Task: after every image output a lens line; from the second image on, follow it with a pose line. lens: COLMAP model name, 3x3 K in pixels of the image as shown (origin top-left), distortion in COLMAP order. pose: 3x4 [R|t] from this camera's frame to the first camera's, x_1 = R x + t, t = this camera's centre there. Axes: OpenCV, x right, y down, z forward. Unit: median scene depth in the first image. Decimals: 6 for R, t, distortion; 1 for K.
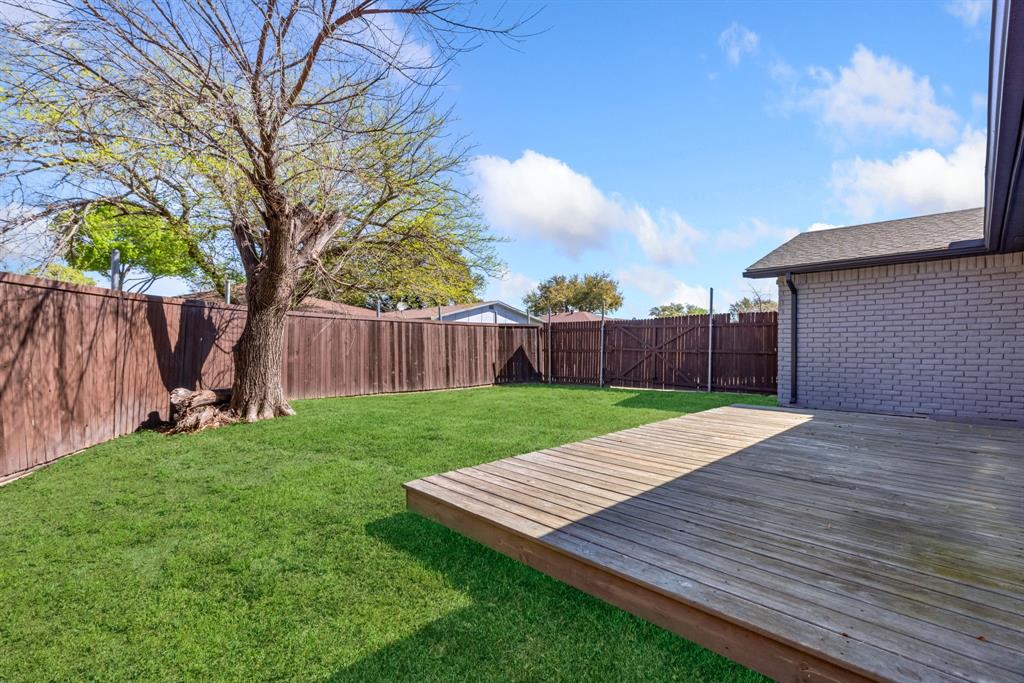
lens RADIAL K [[453.4, 0, 515.1], [0, 453.4, 344.1], [0, 0, 1]] dist [0.004199, 0.000162]
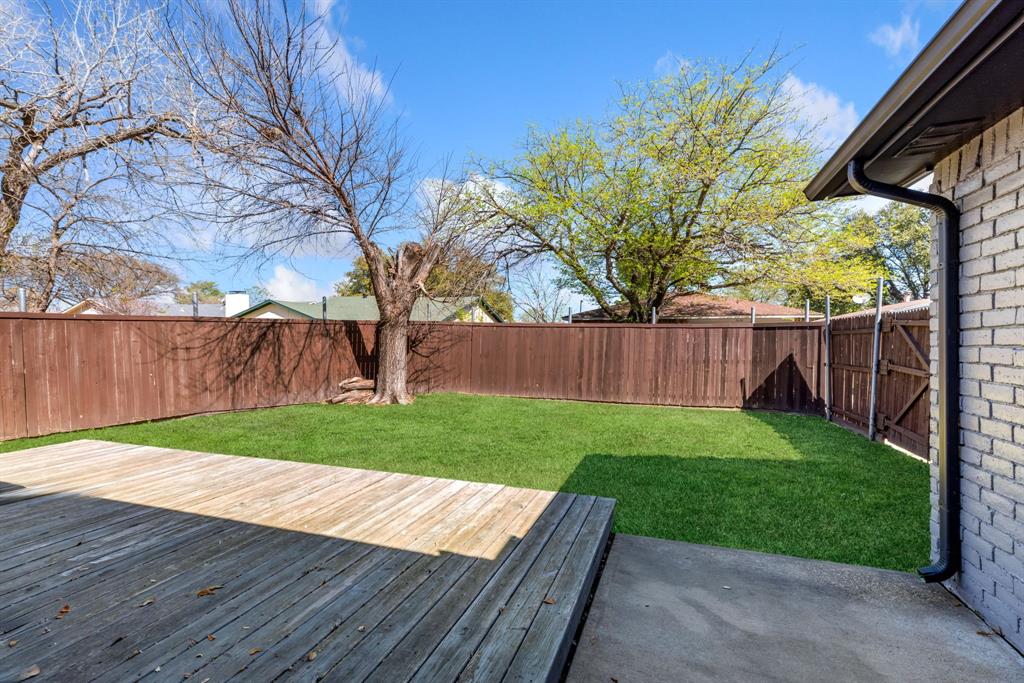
lens RADIAL K [[453.4, 0, 504.7], [0, 453.4, 341.3], [0, 0, 1]] dist [0.004199, 0.000162]
pose [[0.431951, 0.001278, -0.901896, 0.535415], [-0.002612, 0.999997, 0.000166, -0.020479], [0.901893, 0.002284, 0.431953, 0.415545]]
